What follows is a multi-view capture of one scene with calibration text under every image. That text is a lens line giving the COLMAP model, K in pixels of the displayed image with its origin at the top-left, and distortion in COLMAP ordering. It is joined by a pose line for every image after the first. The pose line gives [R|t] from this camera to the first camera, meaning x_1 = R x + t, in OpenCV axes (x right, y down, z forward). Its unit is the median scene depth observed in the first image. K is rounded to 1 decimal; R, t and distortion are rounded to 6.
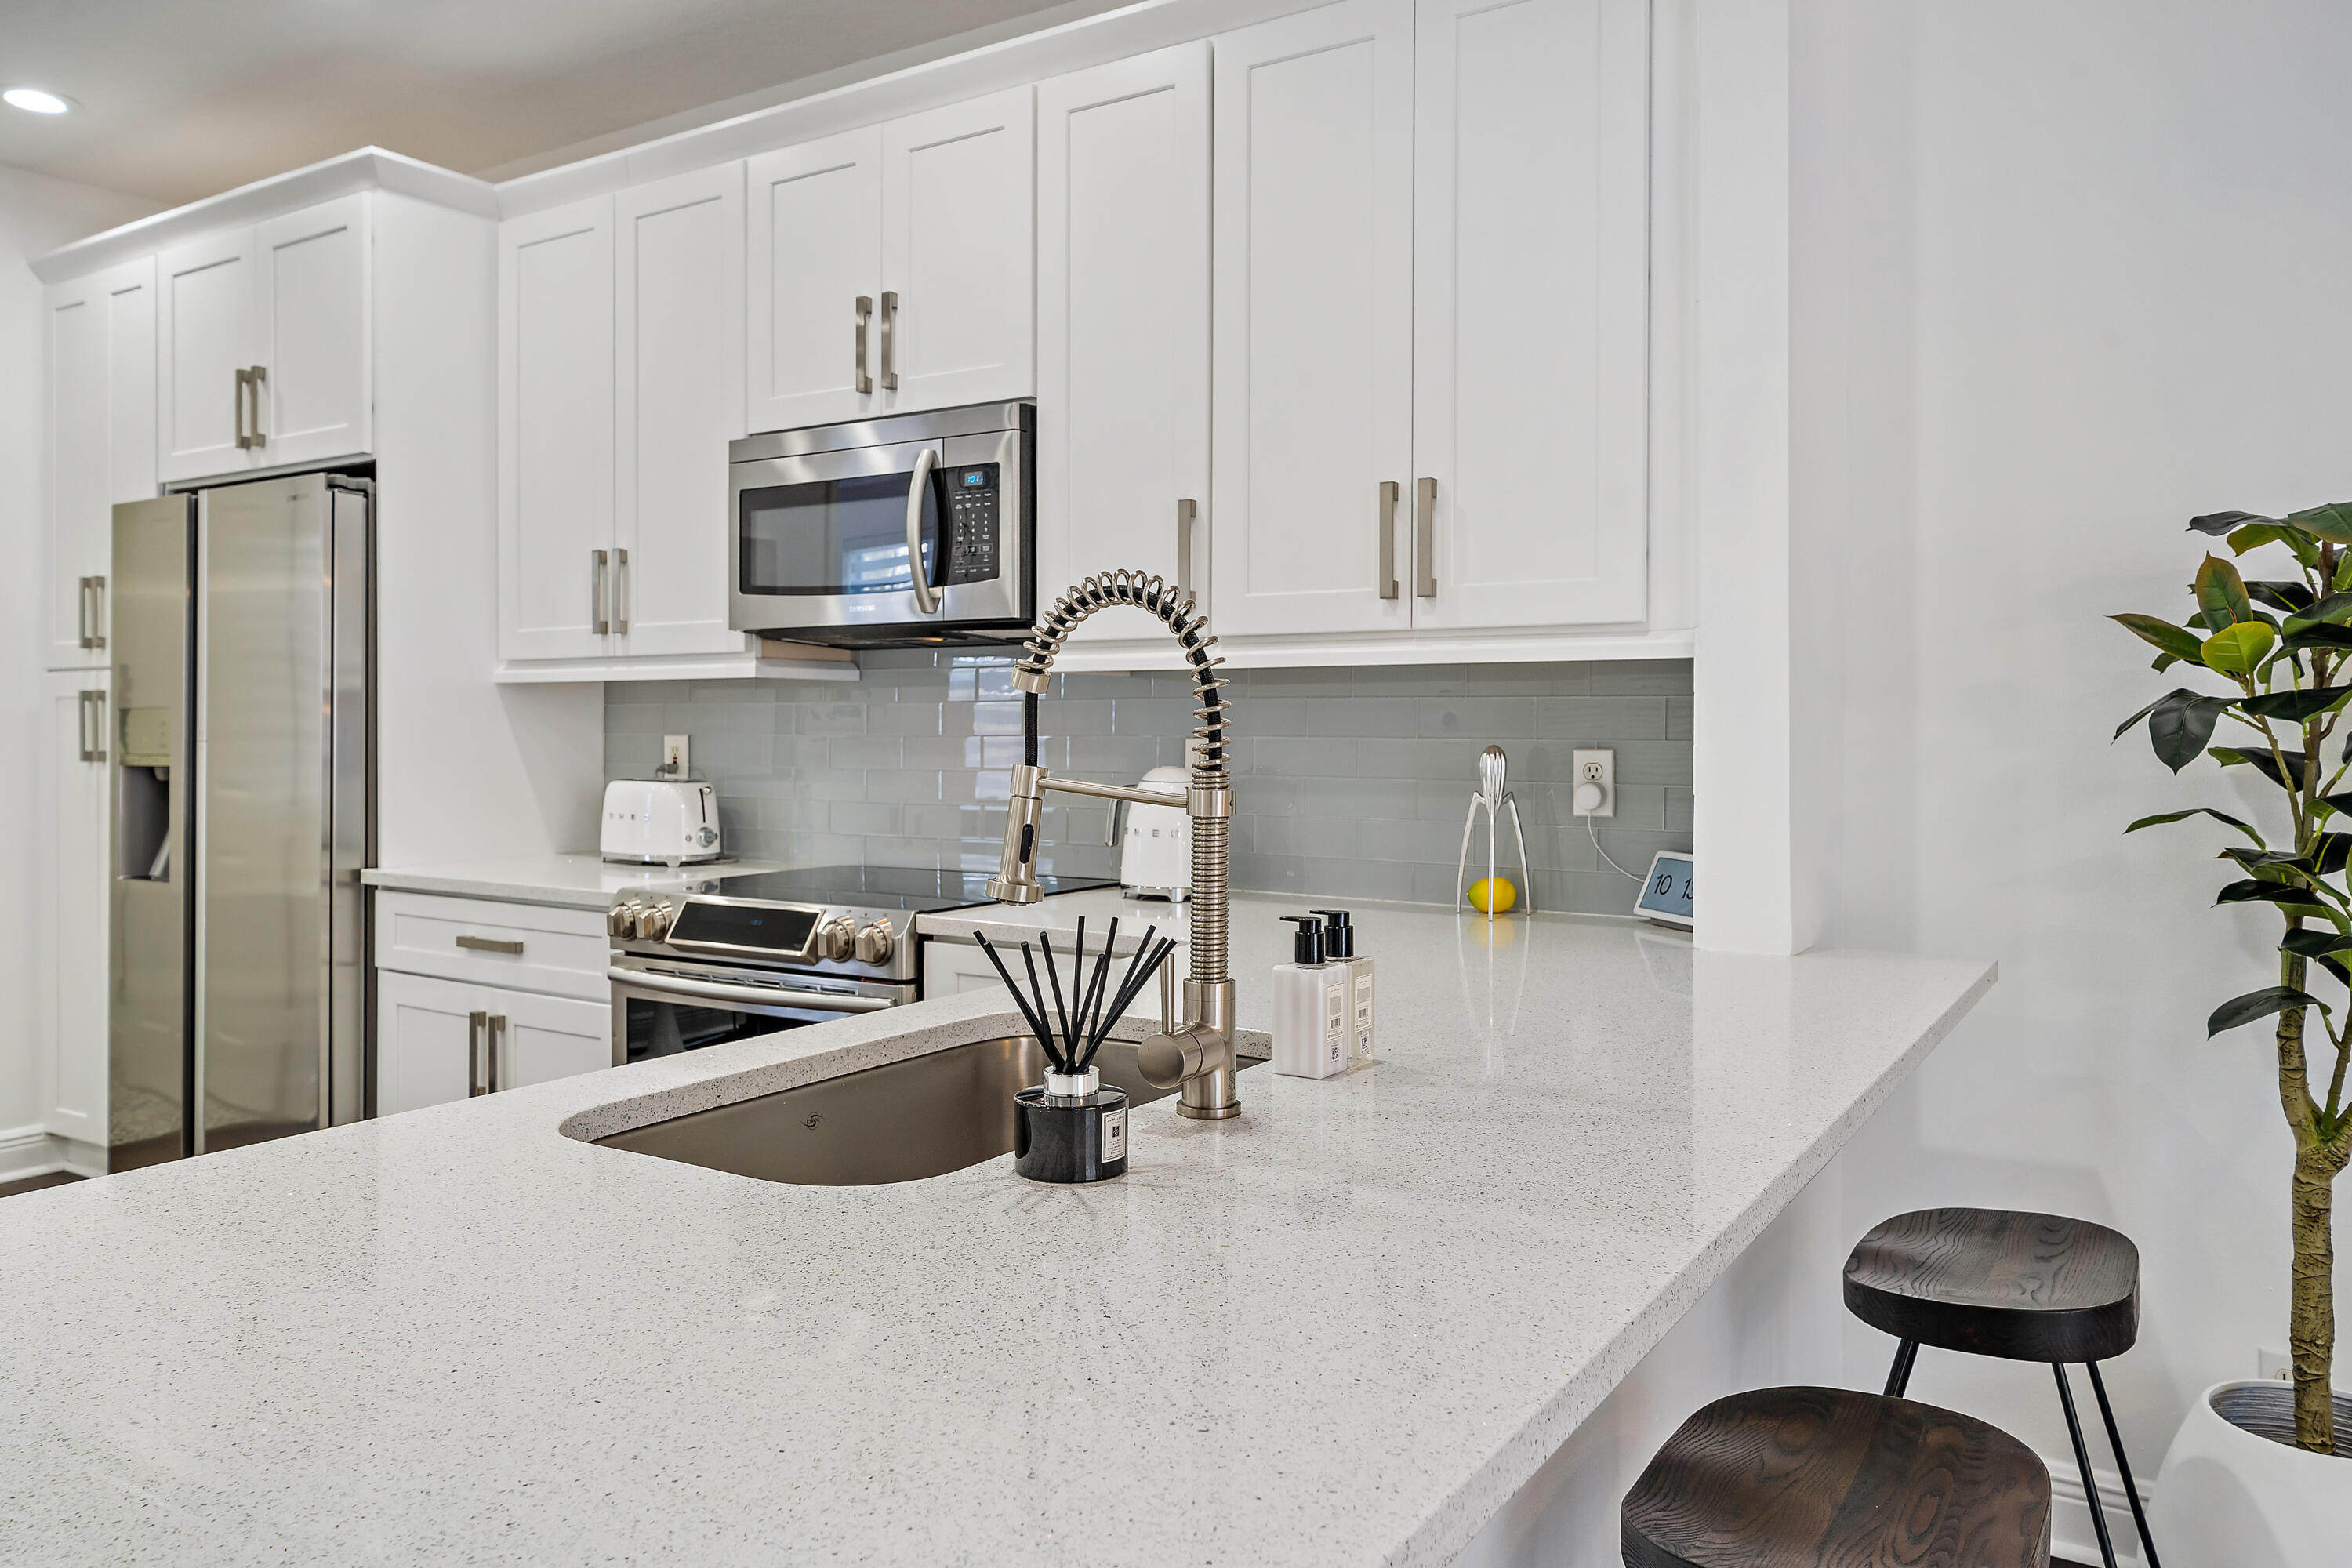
lens RADIAL K [[1643.1, 0, 1191.3], [0, 1643.1, 721.1], [0, 0, 1]] dist [0.000008, 0.000158]
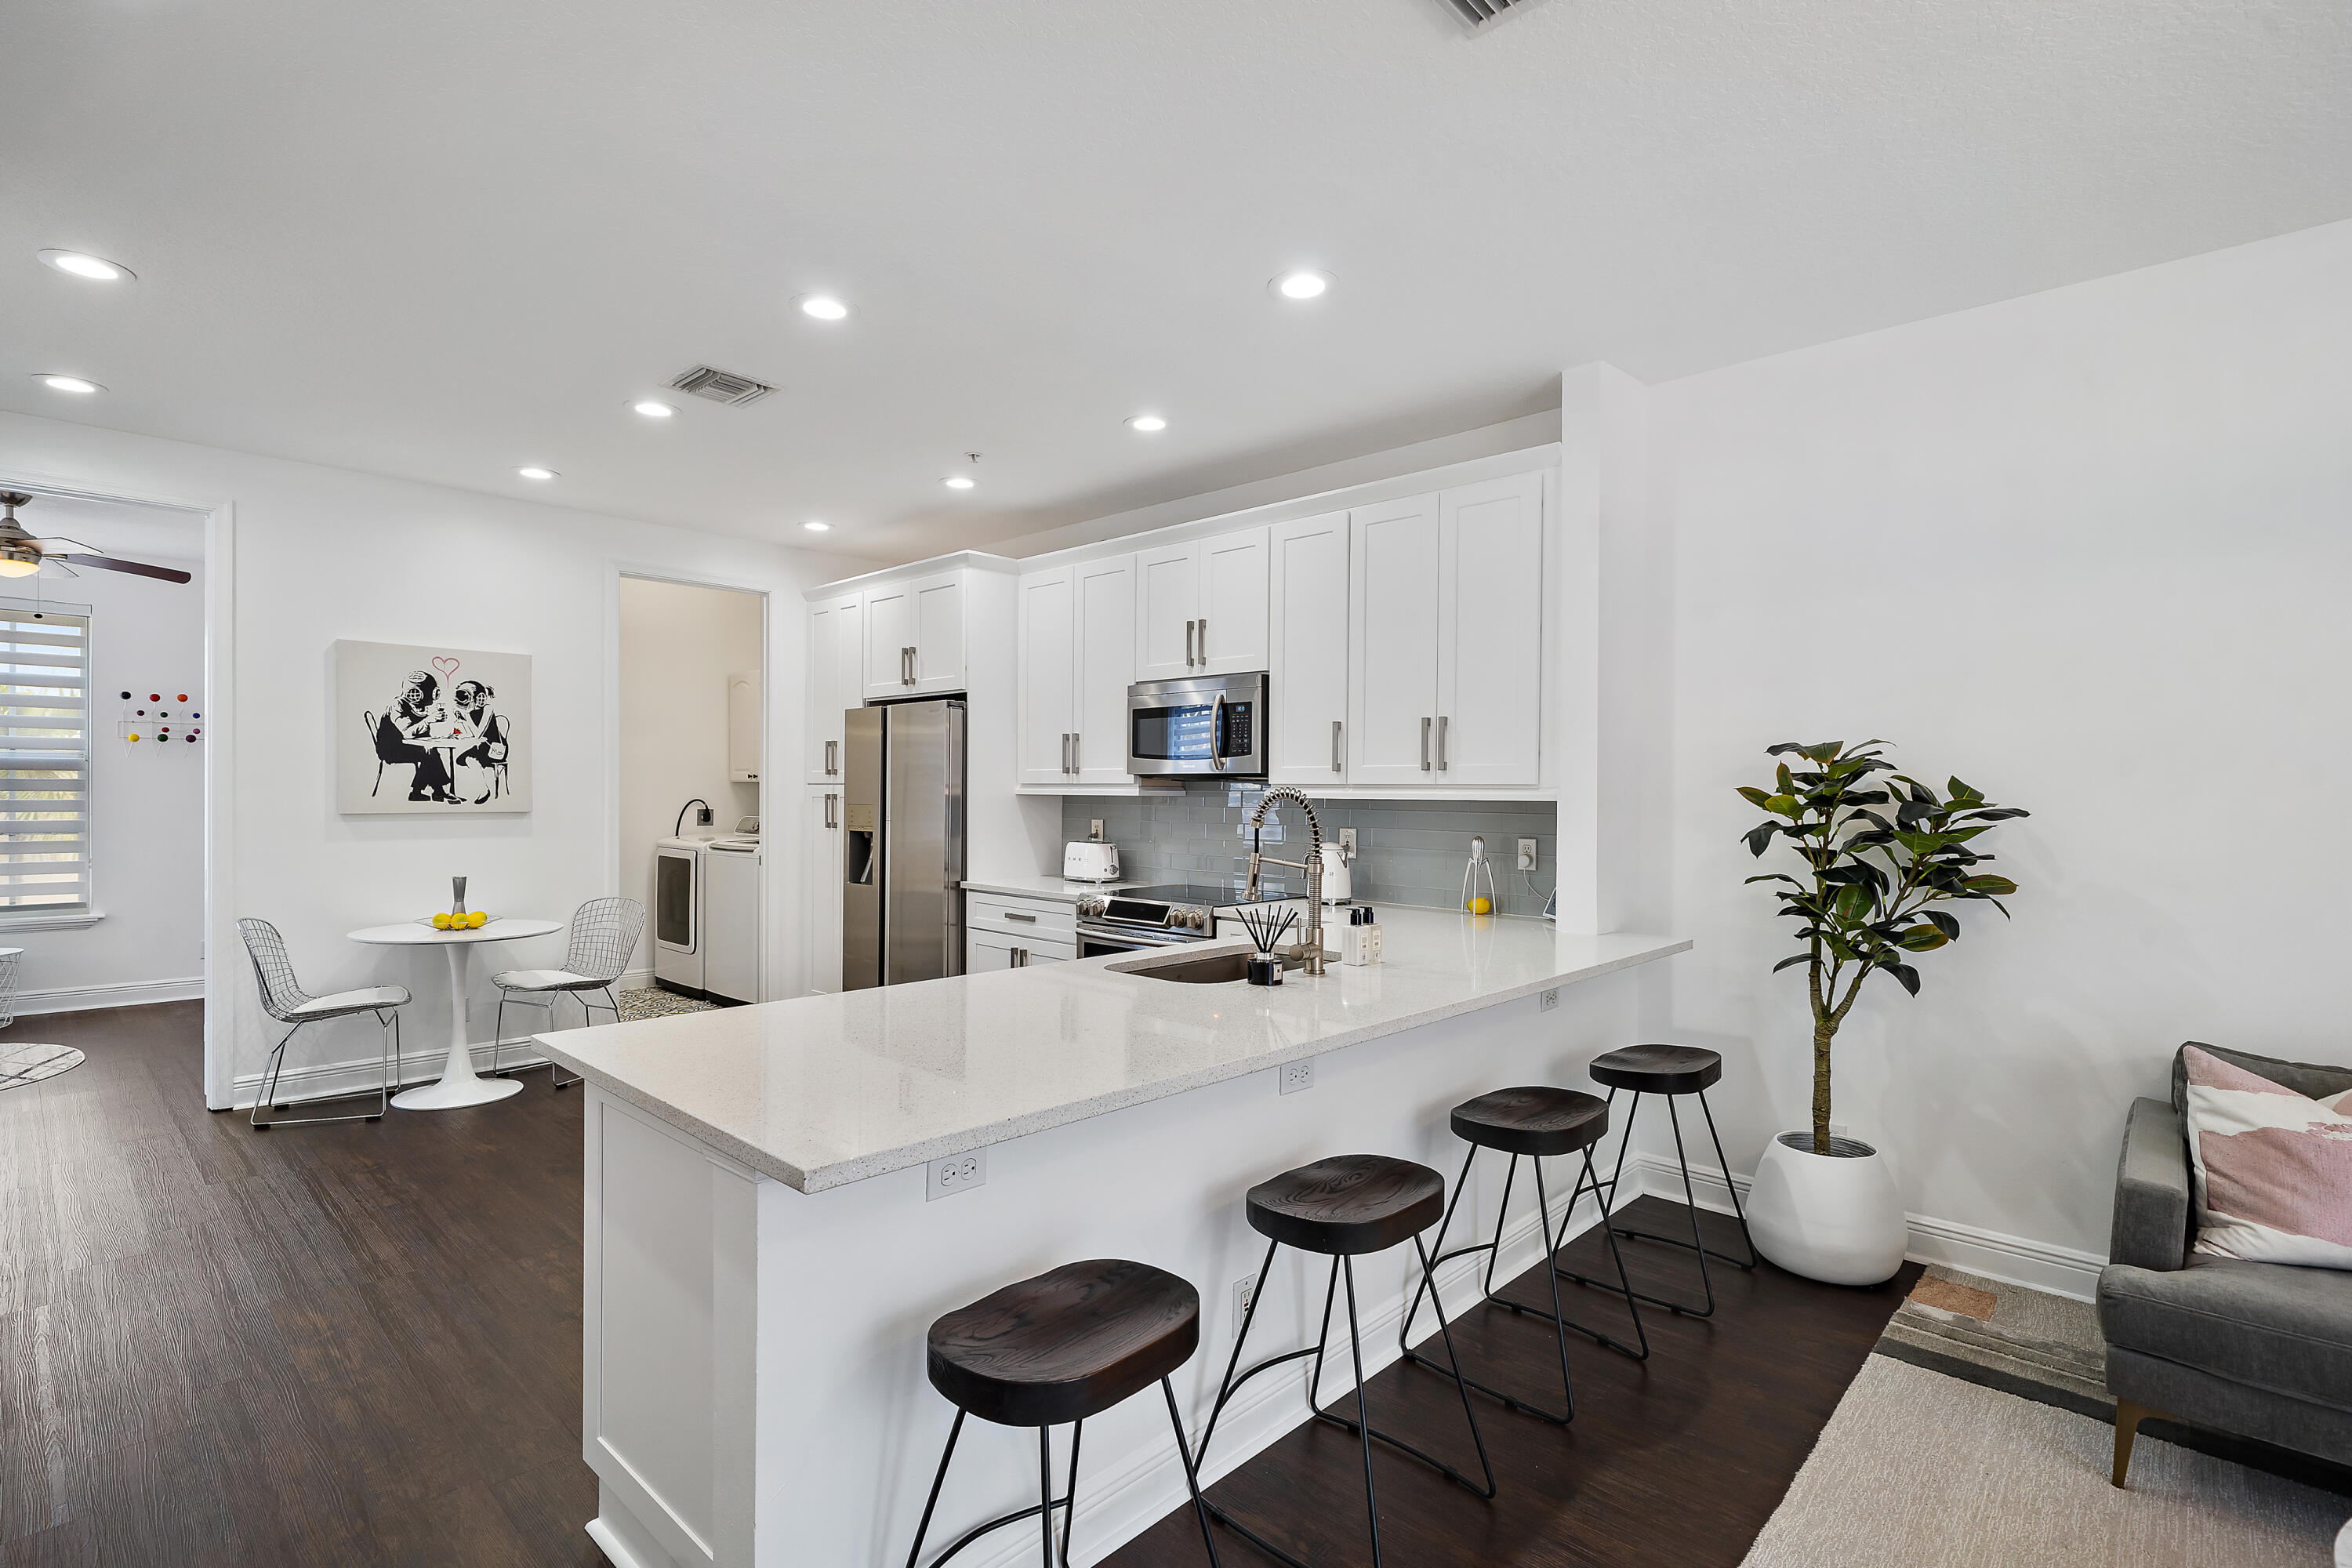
lens RADIAL K [[1103.6, 0, 1183.4], [0, 1103.6, 794.2], [0, 0, 1]] dist [-0.021527, -0.000202]
pose [[0.982468, 0.007910, -0.186264, 0.066248], [-0.007073, 0.999962, 0.005159, -0.041187], [0.186298, -0.003751, 0.982486, -0.448053]]
